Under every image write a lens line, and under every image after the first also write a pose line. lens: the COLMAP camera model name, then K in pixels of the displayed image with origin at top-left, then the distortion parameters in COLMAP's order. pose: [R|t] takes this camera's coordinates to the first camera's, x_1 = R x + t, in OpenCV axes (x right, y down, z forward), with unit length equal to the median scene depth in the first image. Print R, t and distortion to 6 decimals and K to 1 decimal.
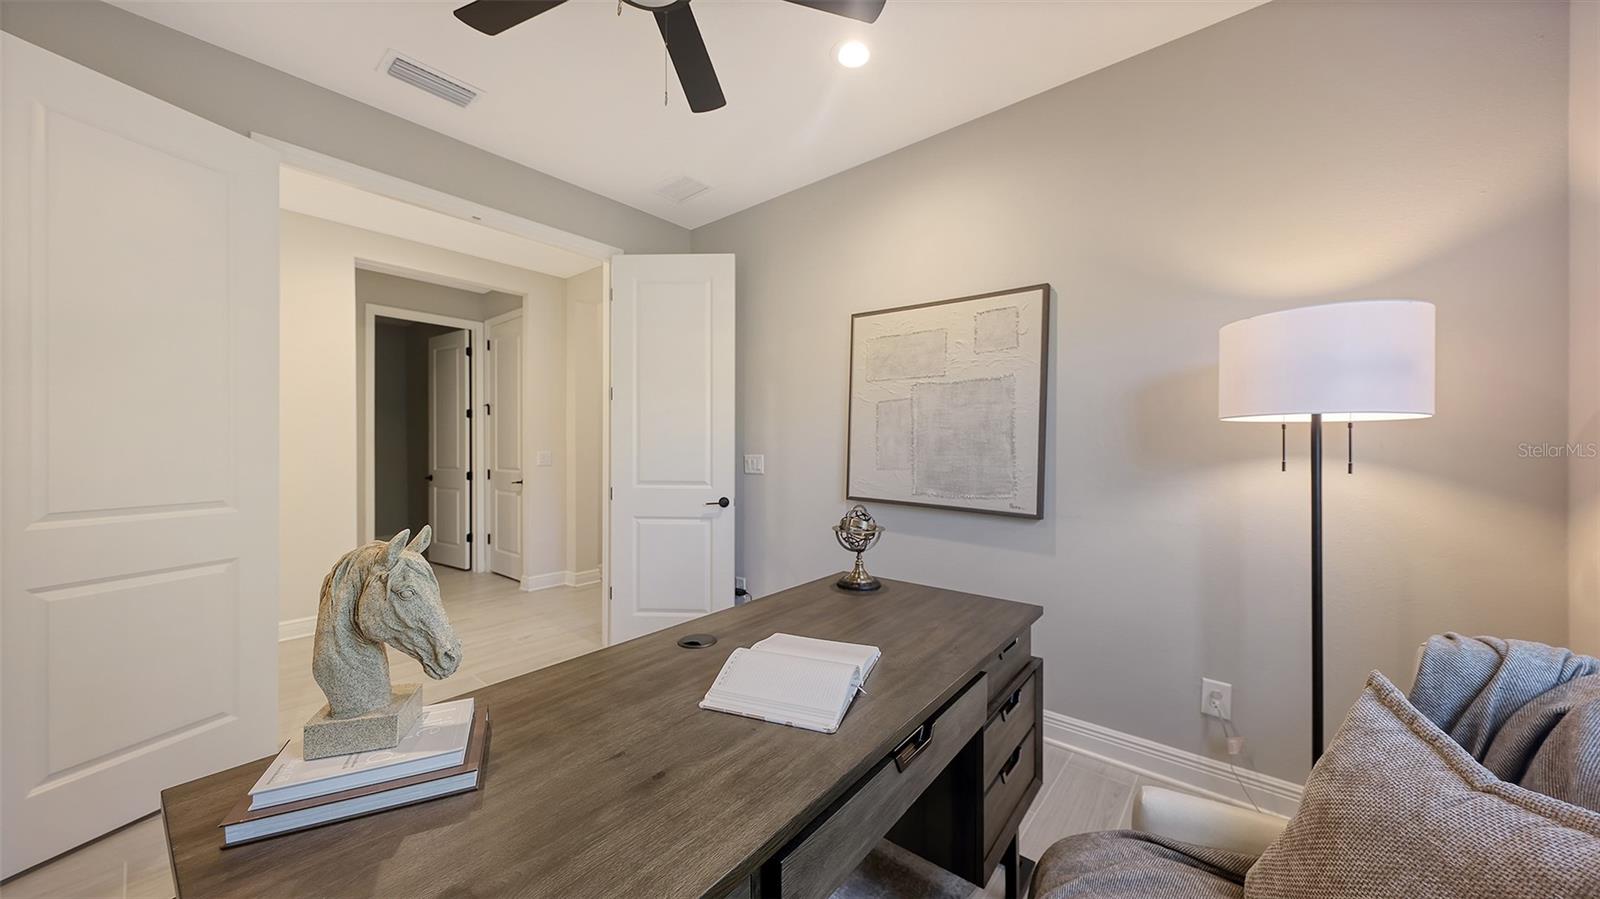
lens RADIAL K [[557.6, 0, 799.5], [0, 557.6, 446.9], [0, 0, 1]] dist [0.000616, -0.000099]
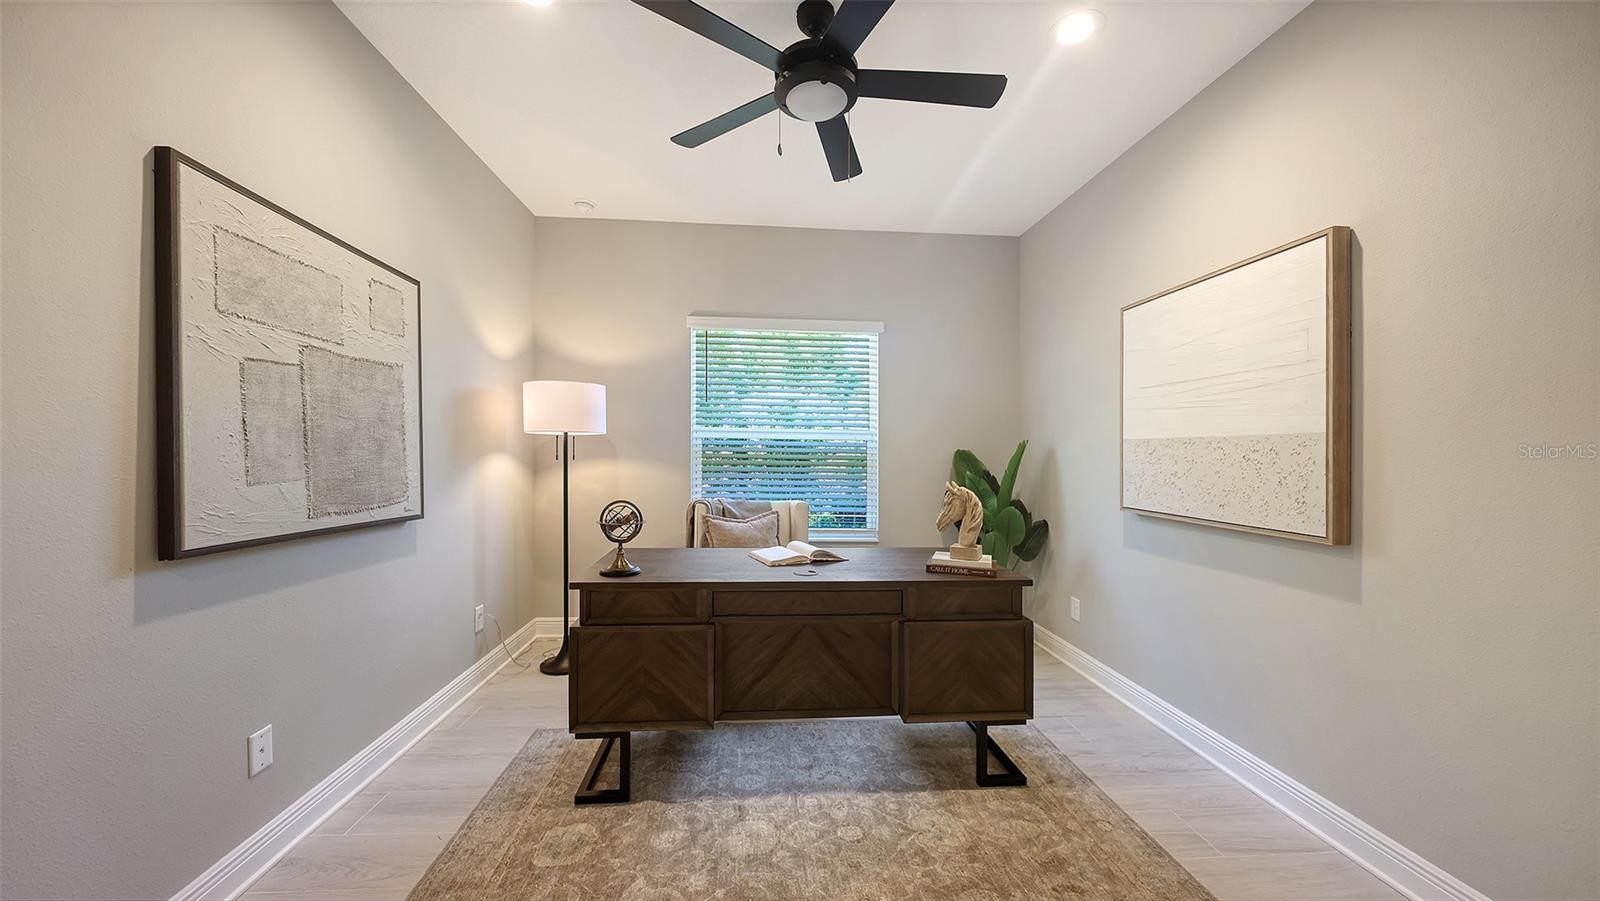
lens RADIAL K [[557.6, 0, 795.7], [0, 557.6, 453.7], [0, 0, 1]] dist [0.000616, -0.000099]
pose [[-0.698711, -0.004443, 0.715390, -0.671987], [0.000769, 0.999975, 0.006961, 0.008034], [-0.715404, 0.005414, -0.698690, 1.101462]]
